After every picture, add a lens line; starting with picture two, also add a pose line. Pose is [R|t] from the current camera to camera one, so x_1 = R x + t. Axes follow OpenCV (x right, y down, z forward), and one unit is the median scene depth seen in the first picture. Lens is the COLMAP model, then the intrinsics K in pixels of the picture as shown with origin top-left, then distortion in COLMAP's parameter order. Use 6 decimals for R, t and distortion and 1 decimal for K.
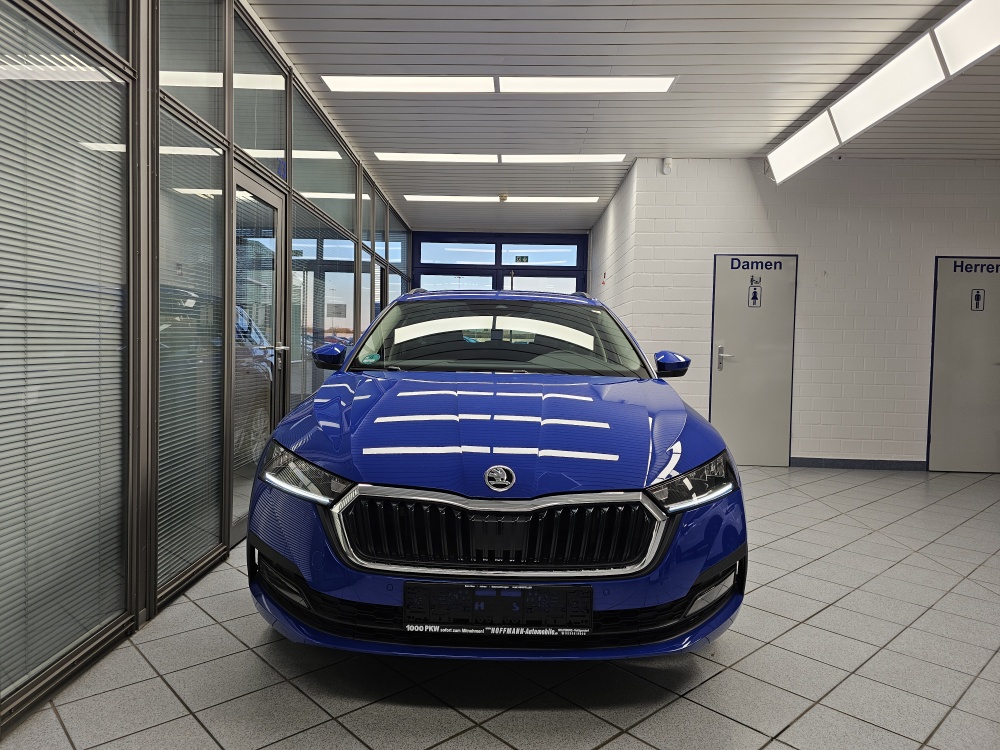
lens RADIAL K [[680.2, 0, 496.6], [0, 680.2, 375.0], [0, 0, 1]] dist [0.050075, -0.025874]
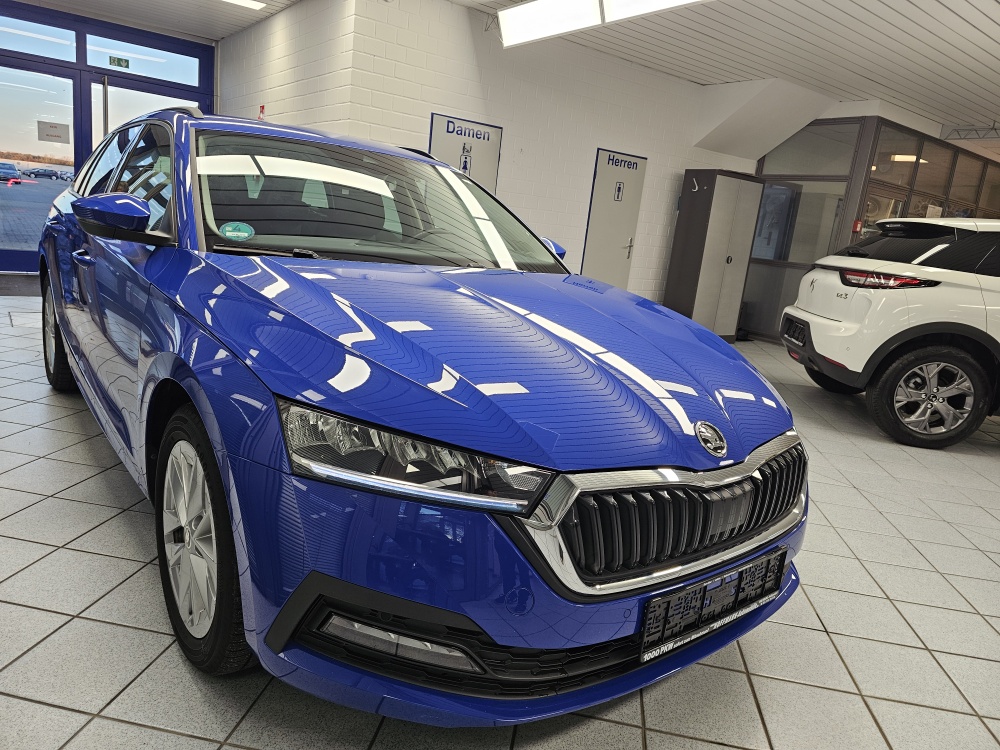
lens RADIAL K [[680.2, 0, 501.1], [0, 680.2, 371.9], [0, 0, 1]] dist [0.050075, -0.025874]
pose [[0.784809, -0.070425, 0.615724, -0.199787], [-0.062122, 0.979579, 0.191223, -0.017231], [-0.616617, -0.188323, 0.764407, 0.174459]]
